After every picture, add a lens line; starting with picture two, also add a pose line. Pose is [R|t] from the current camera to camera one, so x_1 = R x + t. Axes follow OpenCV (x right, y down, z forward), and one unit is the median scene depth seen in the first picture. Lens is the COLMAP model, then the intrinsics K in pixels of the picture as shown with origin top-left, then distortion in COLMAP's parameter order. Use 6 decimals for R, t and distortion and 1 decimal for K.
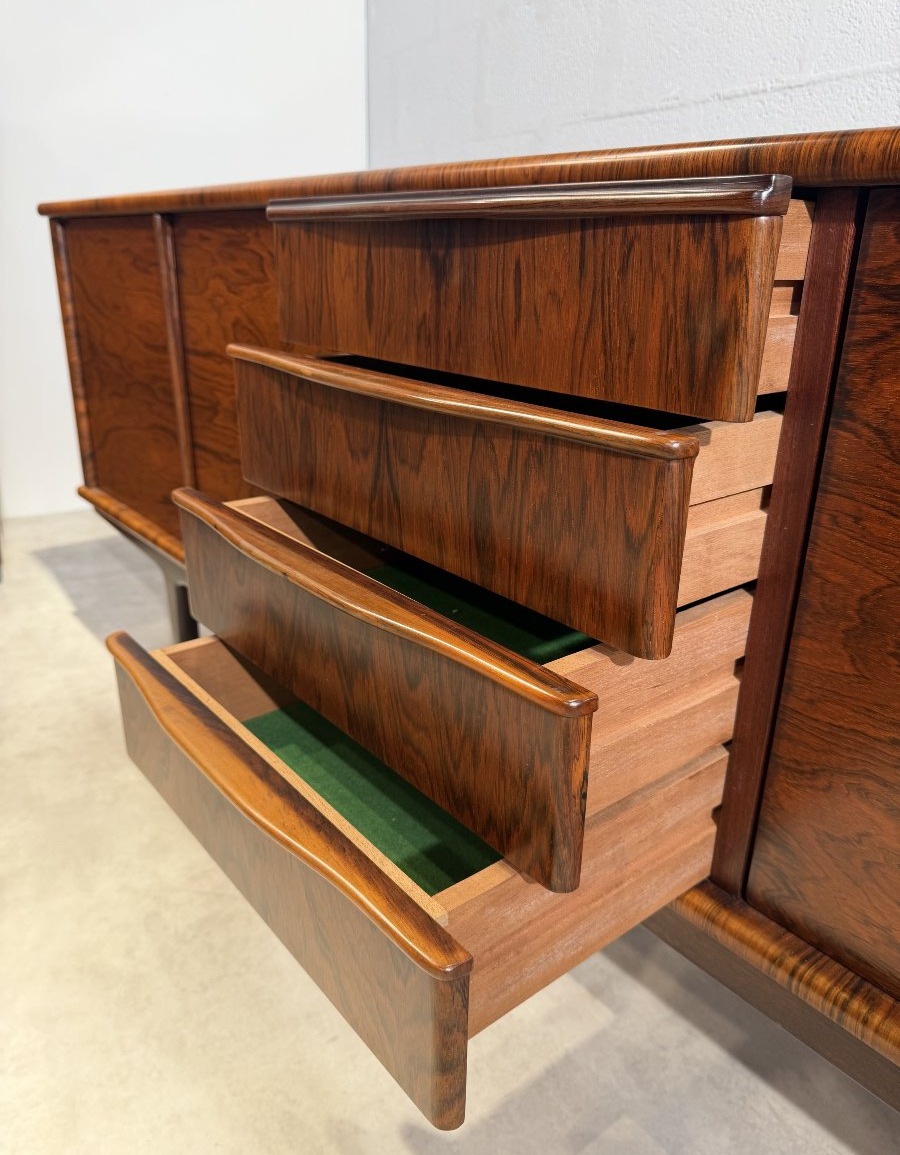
lens RADIAL K [[856.8, 0, 445.8], [0, 856.8, 578.0], [0, 0, 1]] dist [-0.017434, -0.000467]
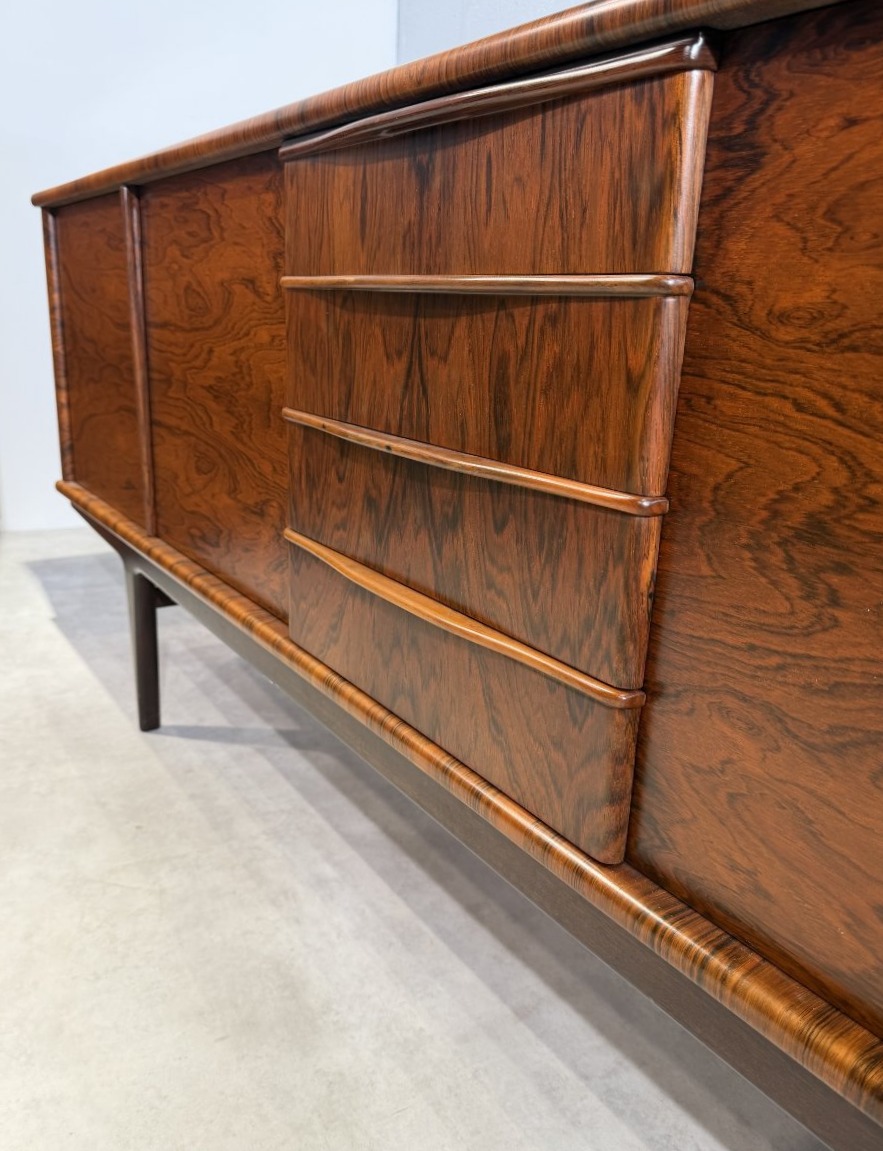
lens RADIAL K [[895.2, 0, 438.7], [0, 895.2, 578.3], [0, 0, 1]] dist [0.015694, -0.034349]
pose [[0.997091, 0.042724, -0.063121, 0.132783], [-0.047492, 0.995970, -0.076079, 0.107443], [0.059617, 0.078855, 0.995102, 0.018617]]
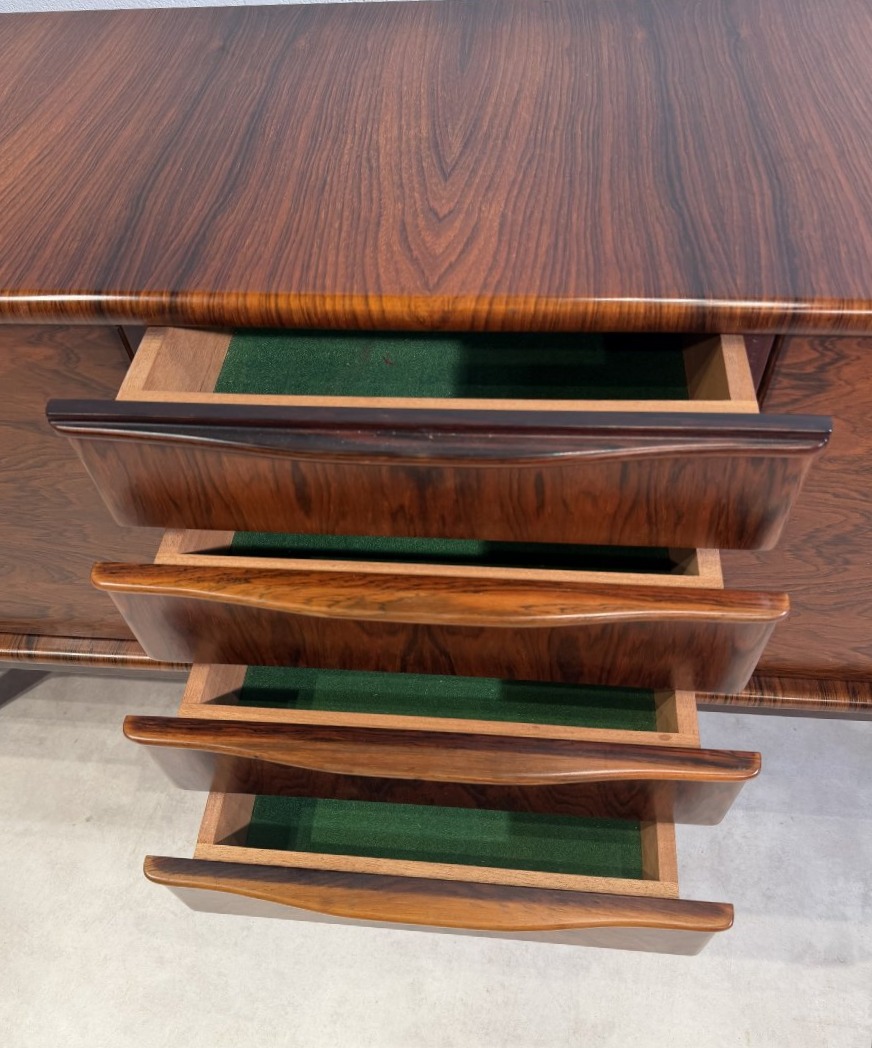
lens RADIAL K [[843.8, 0, 427.1], [0, 843.8, 525.8], [0, 0, 1]] dist [0.001480, -0.004438]
pose [[0.699646, -0.598000, 0.391013, -0.239821], [0.327213, 0.754675, 0.568681, -0.505078], [-0.635159, -0.269931, 0.723679, 0.174440]]
